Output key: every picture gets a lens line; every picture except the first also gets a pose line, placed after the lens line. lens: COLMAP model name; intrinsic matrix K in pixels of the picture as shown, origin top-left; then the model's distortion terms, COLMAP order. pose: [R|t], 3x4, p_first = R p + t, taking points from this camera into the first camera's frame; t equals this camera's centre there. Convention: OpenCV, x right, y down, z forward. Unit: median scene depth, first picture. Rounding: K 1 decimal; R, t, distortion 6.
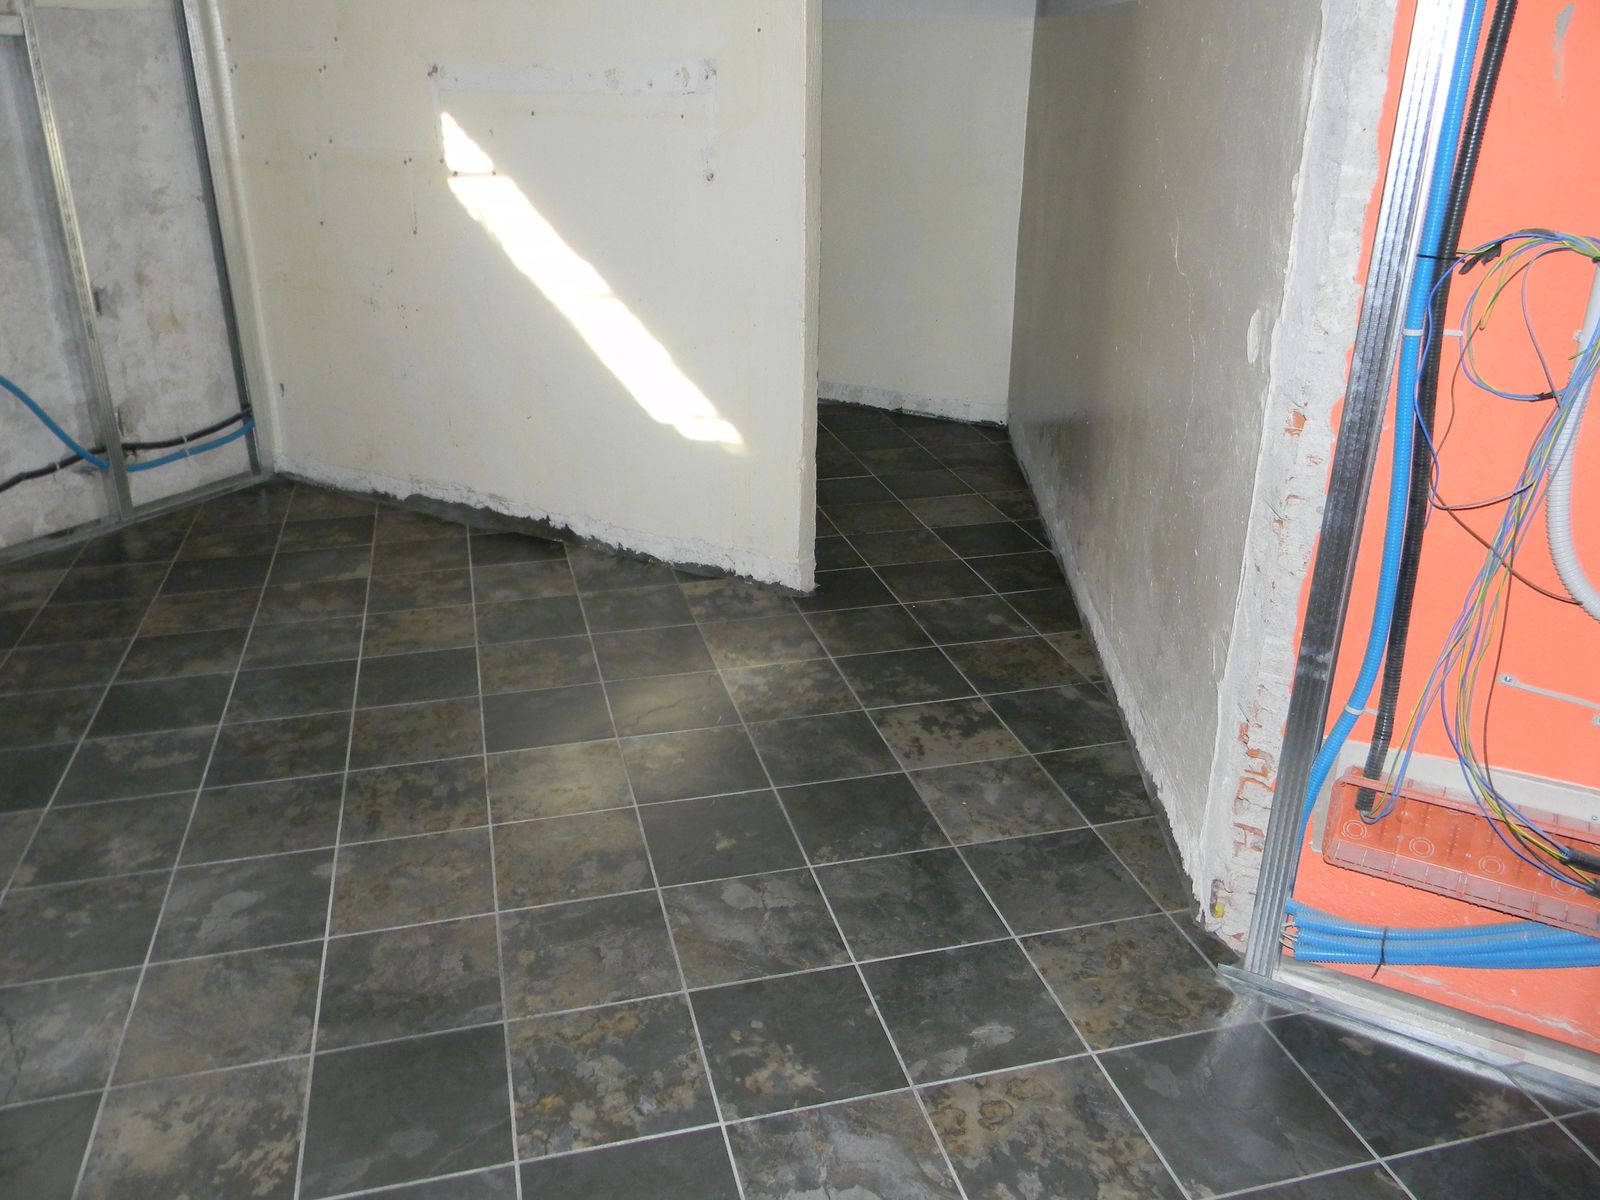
lens RADIAL K [[1282.4, 0, 782.0], [0, 1282.4, 595.1], [0, 0, 1]] dist [0.006875, -0.014069]
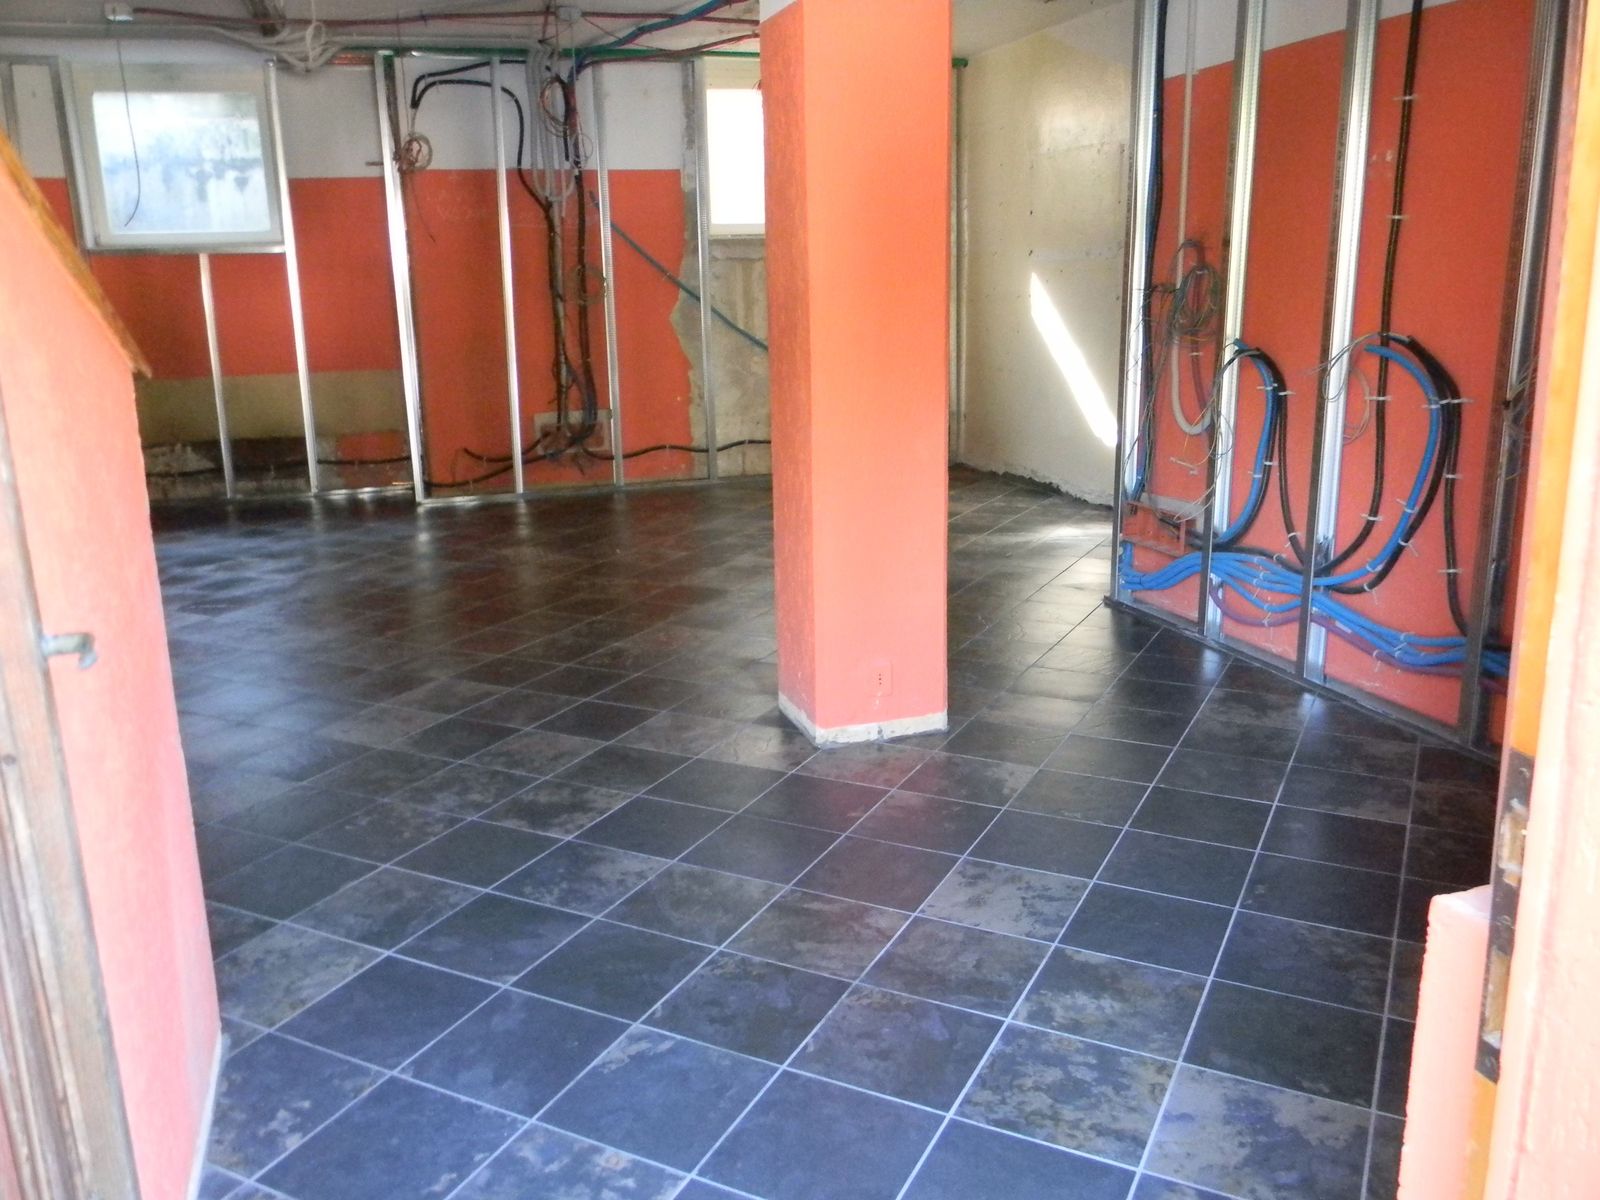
lens RADIAL K [[1282.4, 0, 782.0], [0, 1282.4, 595.1], [0, 0, 1]] dist [0.006875, -0.014069]
pose [[0.744714, 0.146961, -0.651002, 1.322956], [-0.239623, 0.969290, -0.055303, 0.510917], [0.622883, 0.197180, 0.757058, -1.058548]]
